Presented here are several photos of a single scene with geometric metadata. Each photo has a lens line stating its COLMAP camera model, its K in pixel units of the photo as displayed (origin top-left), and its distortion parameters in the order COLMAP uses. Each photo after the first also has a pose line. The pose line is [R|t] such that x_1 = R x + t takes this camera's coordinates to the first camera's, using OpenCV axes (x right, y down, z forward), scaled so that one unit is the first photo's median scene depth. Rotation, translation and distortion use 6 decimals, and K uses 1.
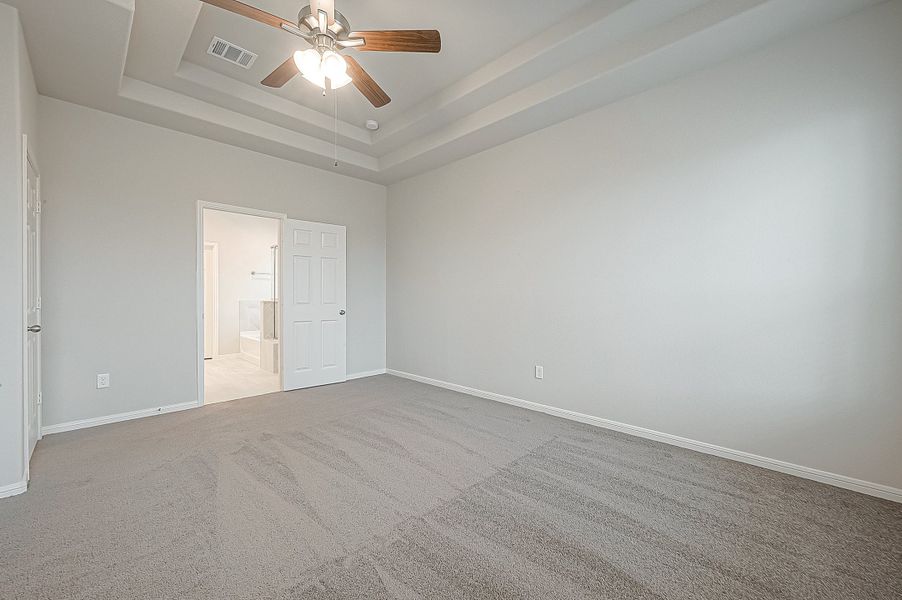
lens RADIAL K [[365.7, 0, 453.2], [0, 365.7, 299.1], [0, 0, 1]] dist [0.011284, -0.000530]
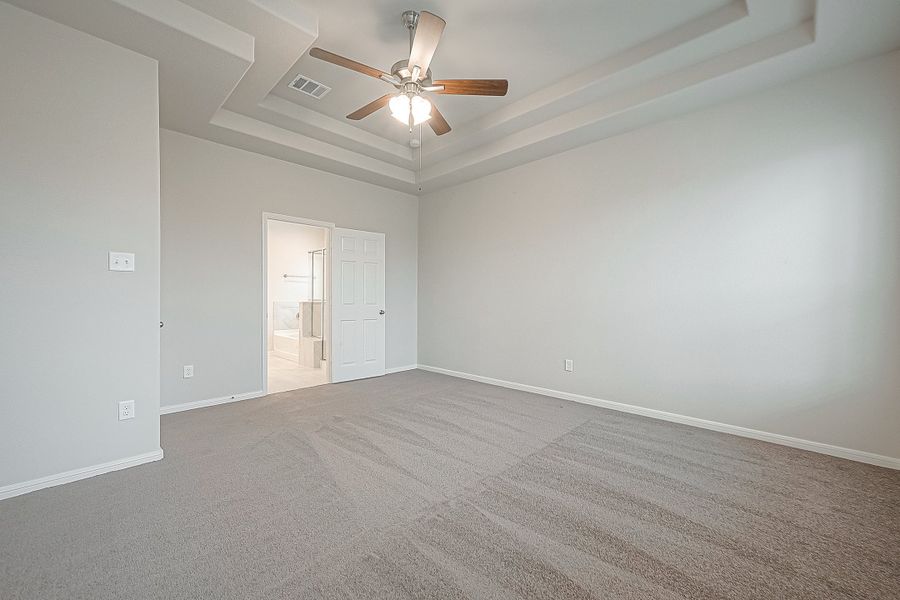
lens RADIAL K [[364.9, 0, 449.7], [0, 364.9, 302.1], [0, 0, 1]] dist [0.011284, -0.000530]
pose [[0.999999, 0.001140, -0.000575, -0.167973], [-0.001137, 0.999990, 0.004280, 0.000922], [0.000579, -0.004280, 0.999991, -0.158859]]
